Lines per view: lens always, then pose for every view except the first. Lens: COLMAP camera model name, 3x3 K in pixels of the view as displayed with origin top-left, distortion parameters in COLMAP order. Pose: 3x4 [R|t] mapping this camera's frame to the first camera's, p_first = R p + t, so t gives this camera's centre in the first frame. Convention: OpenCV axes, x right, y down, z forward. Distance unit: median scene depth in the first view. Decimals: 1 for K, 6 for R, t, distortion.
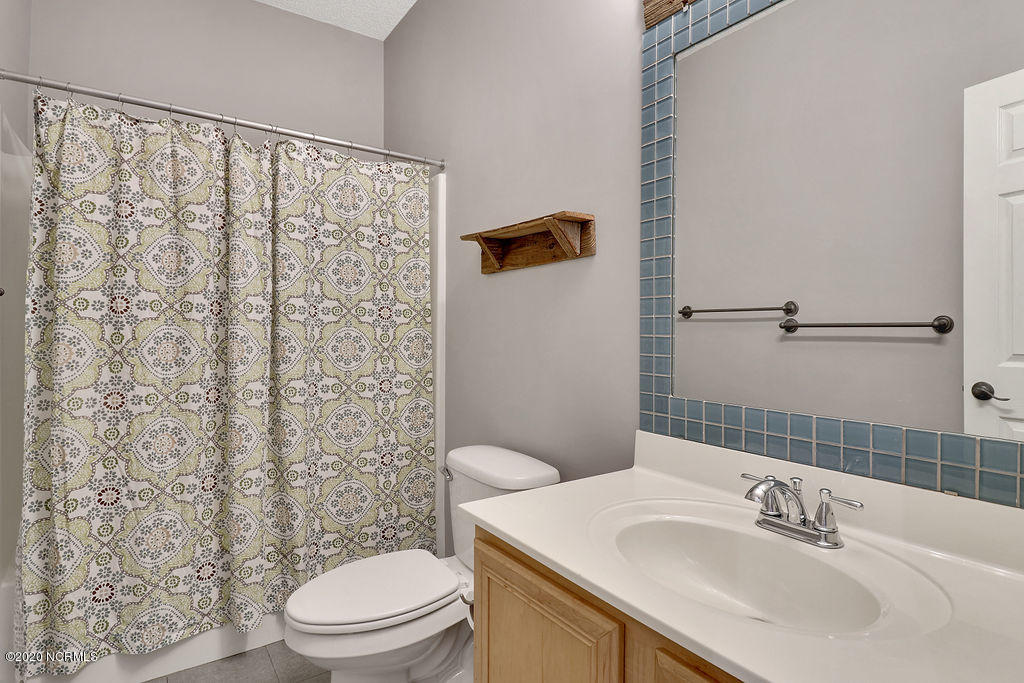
lens RADIAL K [[516.9, 0, 513.1], [0, 516.9, 338.1], [0, 0, 1]] dist [0.012346, -0.006025]
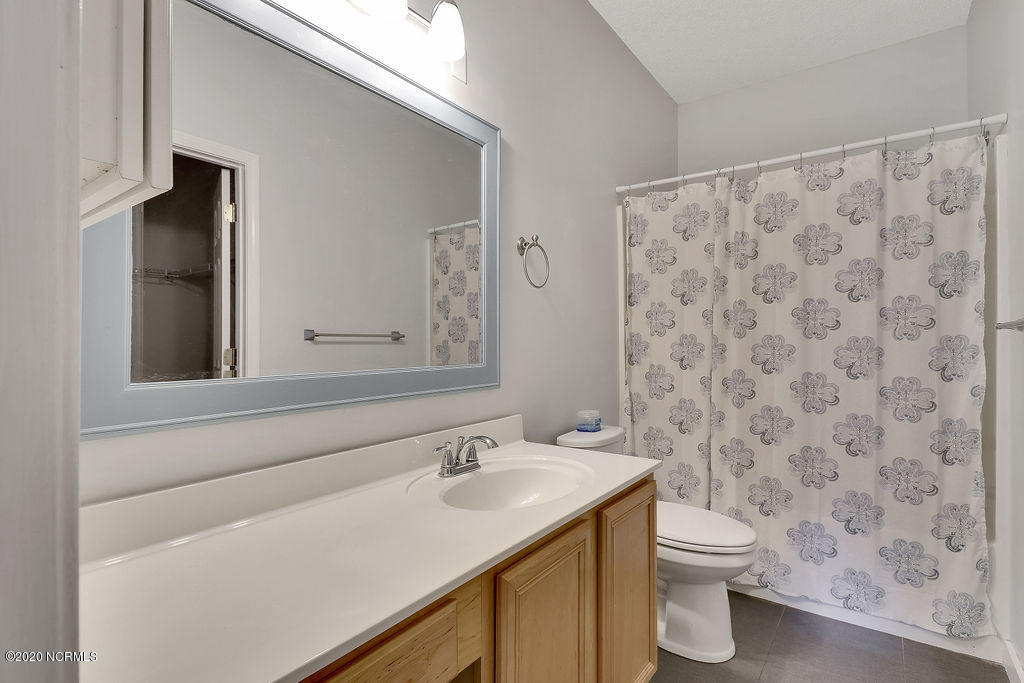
lens RADIAL K [[516.9, 0, 513.5], [0, 516.9, 339.2], [0, 0, 1]] dist [0.012346, -0.006025]
pose [[-0.288847, -0.011816, 0.957302, -1.032912], [-0.002211, 0.999929, 0.011675, -0.042898], [-0.957373, 0.001256, -0.288852, 1.353333]]
